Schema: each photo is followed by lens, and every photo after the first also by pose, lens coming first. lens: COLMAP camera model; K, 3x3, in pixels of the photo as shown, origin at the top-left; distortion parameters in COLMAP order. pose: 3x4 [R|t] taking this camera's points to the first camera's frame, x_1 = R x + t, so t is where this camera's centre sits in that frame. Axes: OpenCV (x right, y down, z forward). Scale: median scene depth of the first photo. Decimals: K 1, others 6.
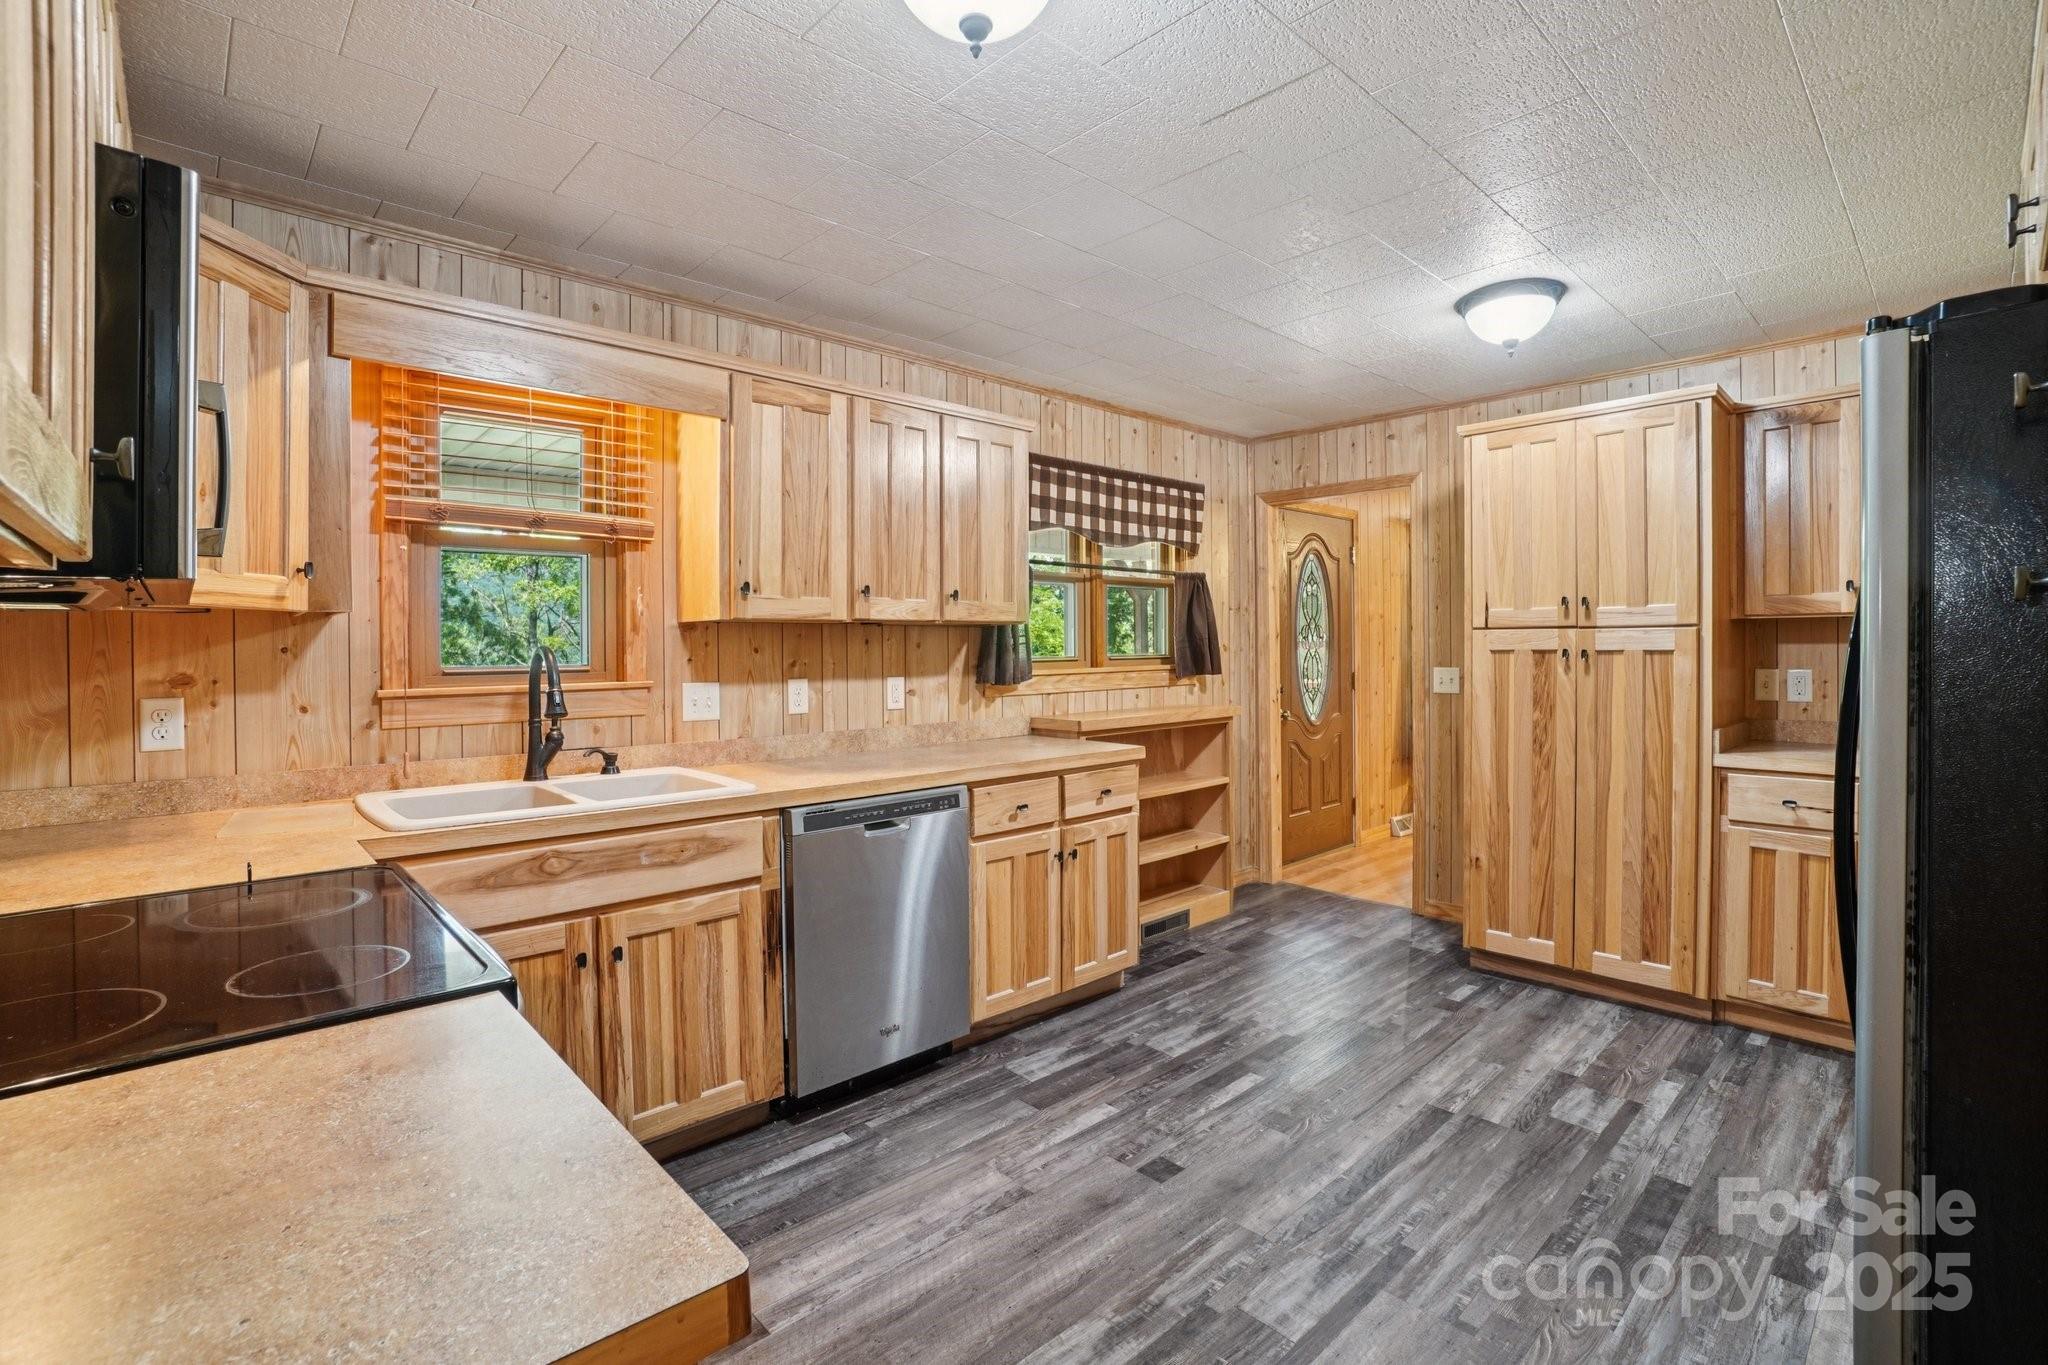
lens RADIAL K [[935.6, 0, 1020.3], [0, 935.6, 658.6], [0, 0, 1]] dist [-0.065287, 0.027910]
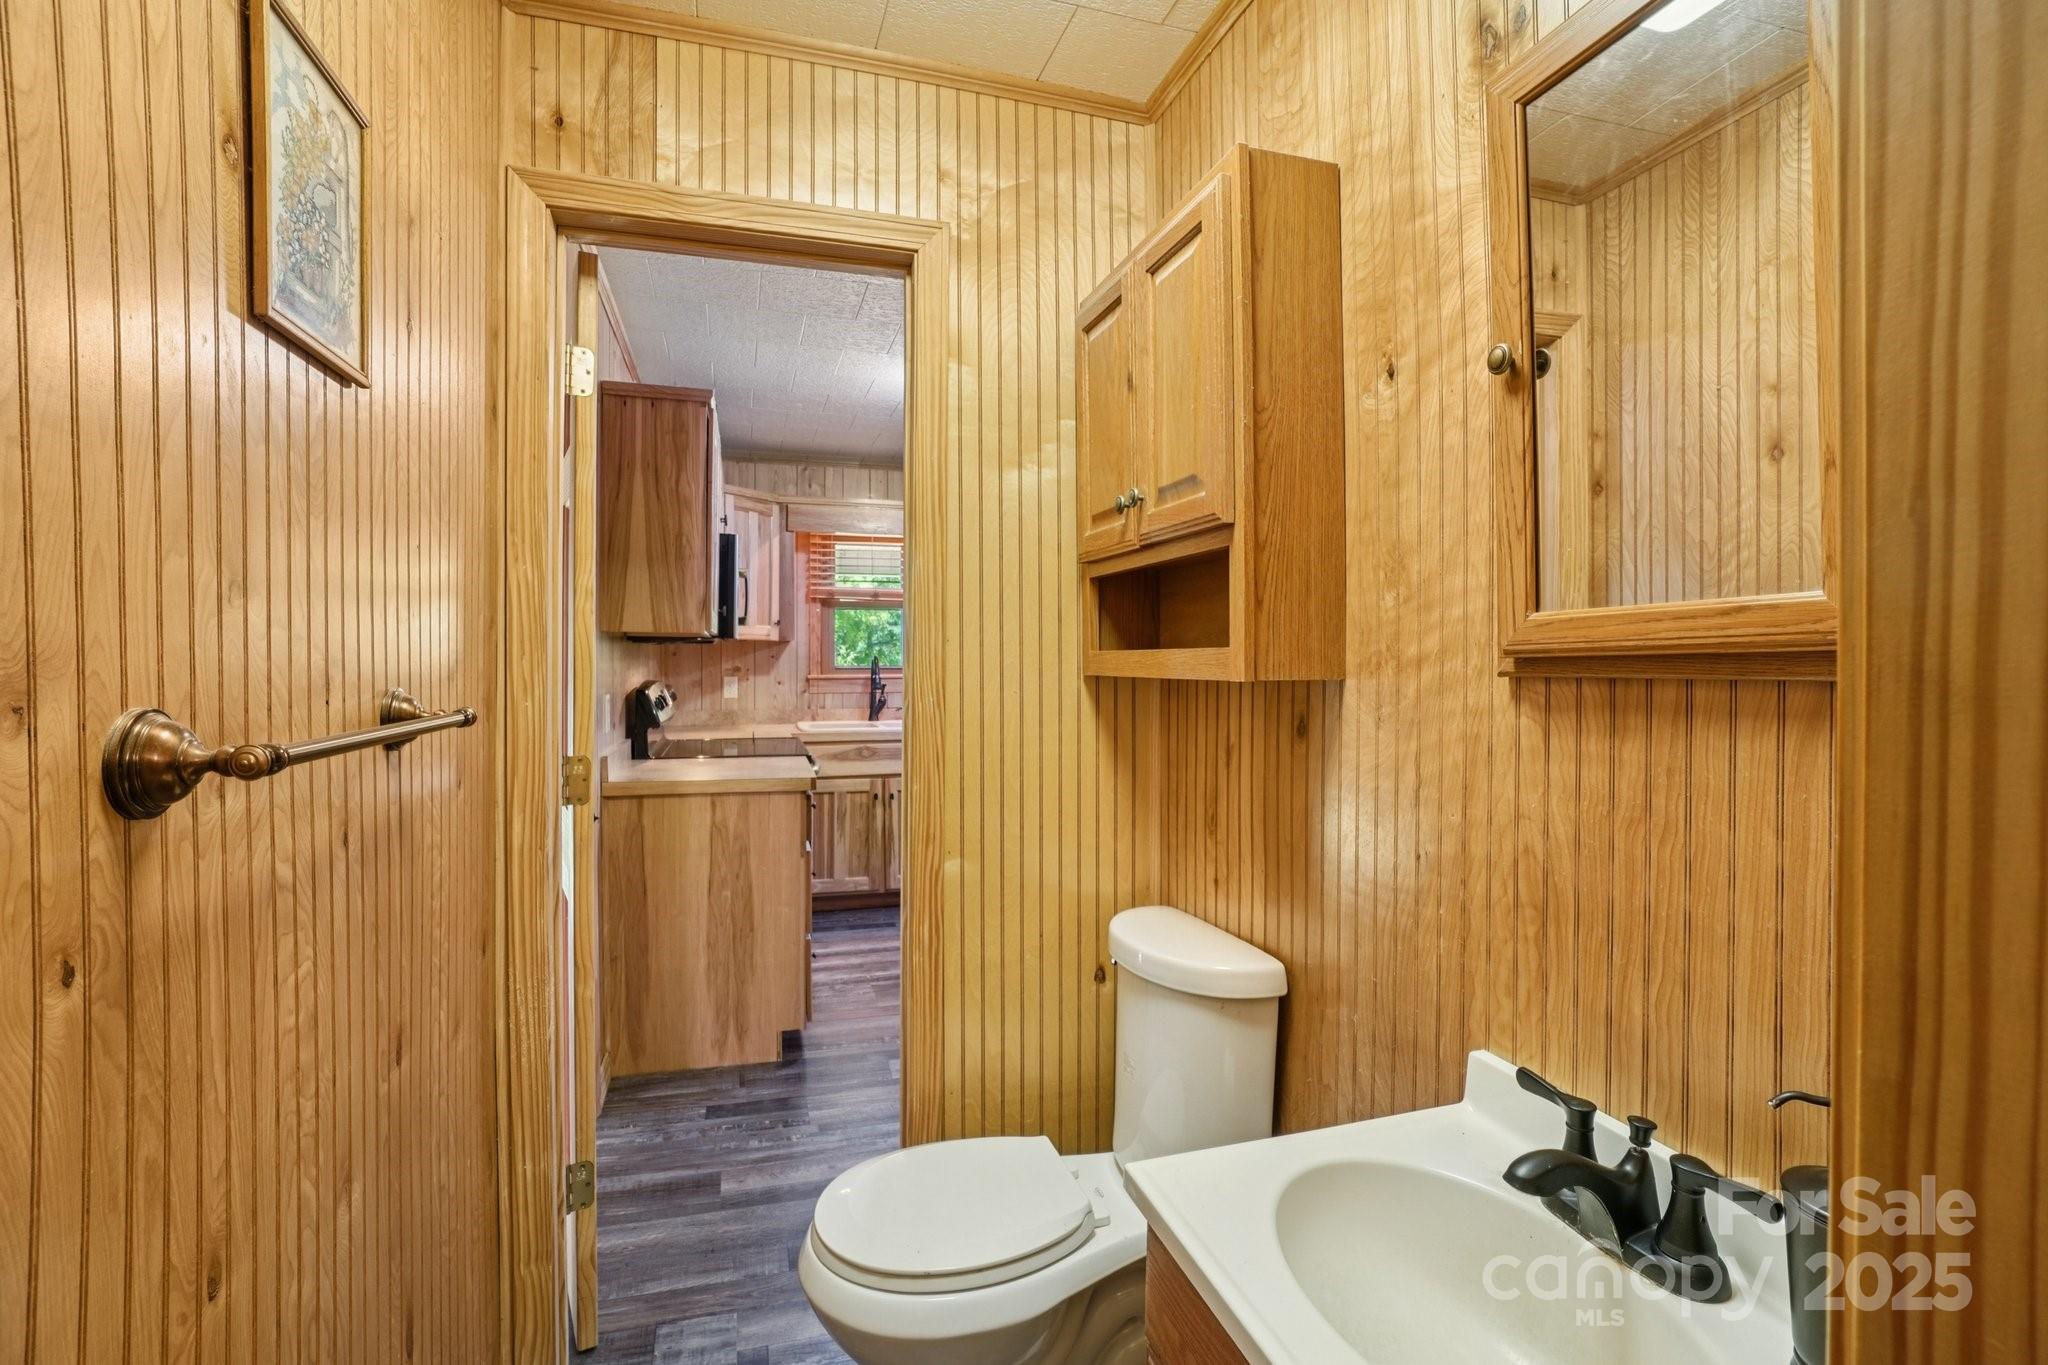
lens RADIAL K [[935.6, 0, 1020.3], [0, 935.6, 658.6], [0, 0, 1]] dist [-0.065287, 0.027910]
pose [[0.895660, 0.004669, -0.444716, 0.664805], [-0.010947, 0.999873, -0.011549, 0.012966], [0.444605, 0.015212, 0.895597, -0.691857]]
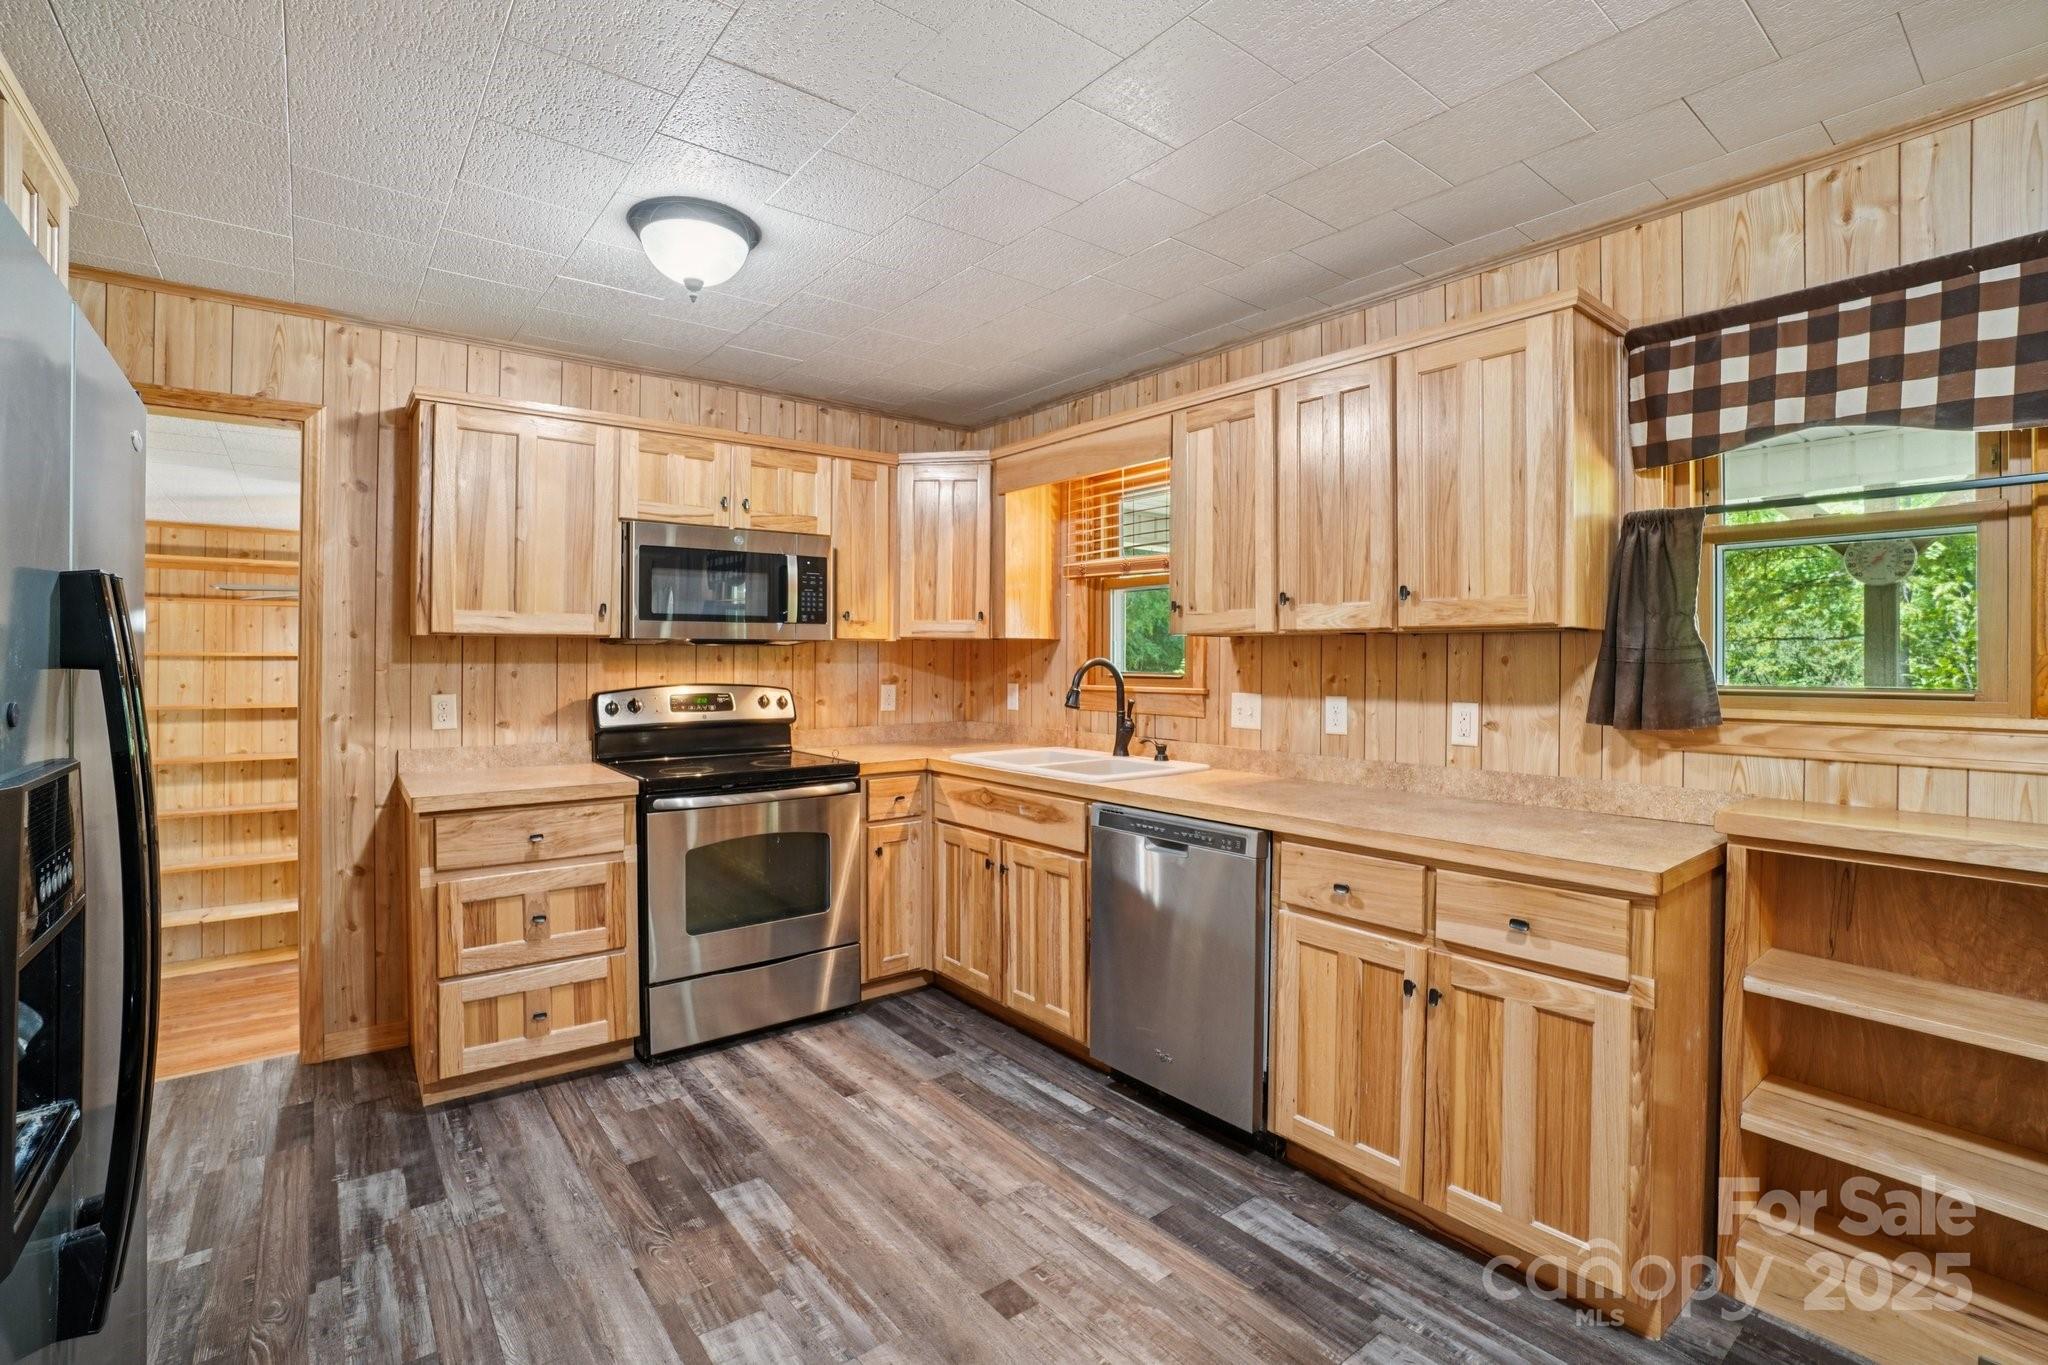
lens RADIAL K [[923.7, 0, 1012.0], [0, 923.7, 660.5], [0, 0, 1]] dist [-0.065699, 0.021286]
pose [[-0.087167, 0.008590, -0.996157, 0.825493], [-0.016764, 0.999809, 0.010089, -0.020070], [0.996053, 0.017579, -0.087007, 0.925005]]
